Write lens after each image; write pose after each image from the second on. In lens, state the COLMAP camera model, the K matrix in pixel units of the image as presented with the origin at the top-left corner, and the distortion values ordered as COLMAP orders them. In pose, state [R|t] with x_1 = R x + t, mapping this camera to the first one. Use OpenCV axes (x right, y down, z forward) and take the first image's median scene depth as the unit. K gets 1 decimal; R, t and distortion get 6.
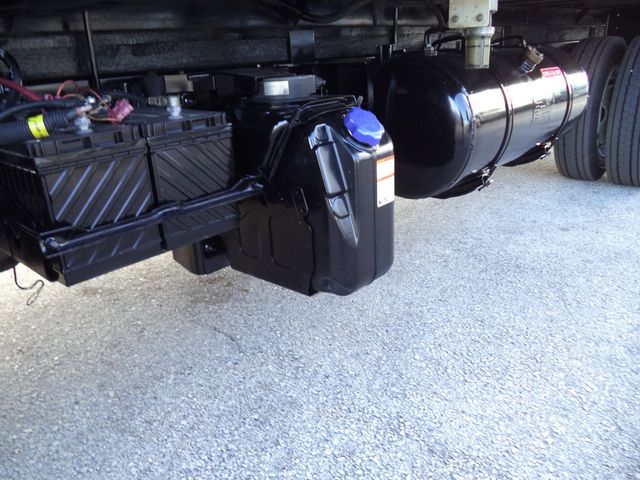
lens RADIAL K [[514.9, 0, 340.6], [0, 514.9, 240.7], [0, 0, 1]] dist [-0.021685, -0.010723]
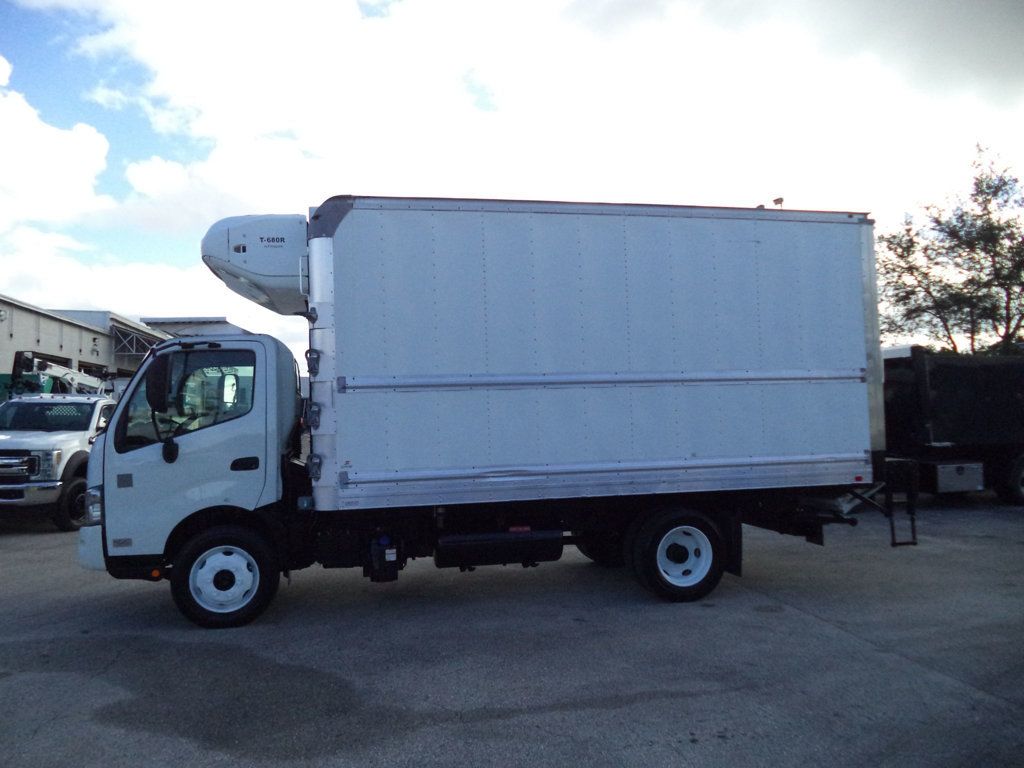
lens RADIAL K [[860.4, 0, 566.8], [0, 860.4, 363.6], [0, 0, 1]] dist [-0.009919, -0.020870]
pose [[0.805039, -0.012081, -0.593099, 5.038690], [-0.215709, 0.925391, -0.311641, 0.288558], [0.552613, 0.378820, 0.742370, -3.671561]]
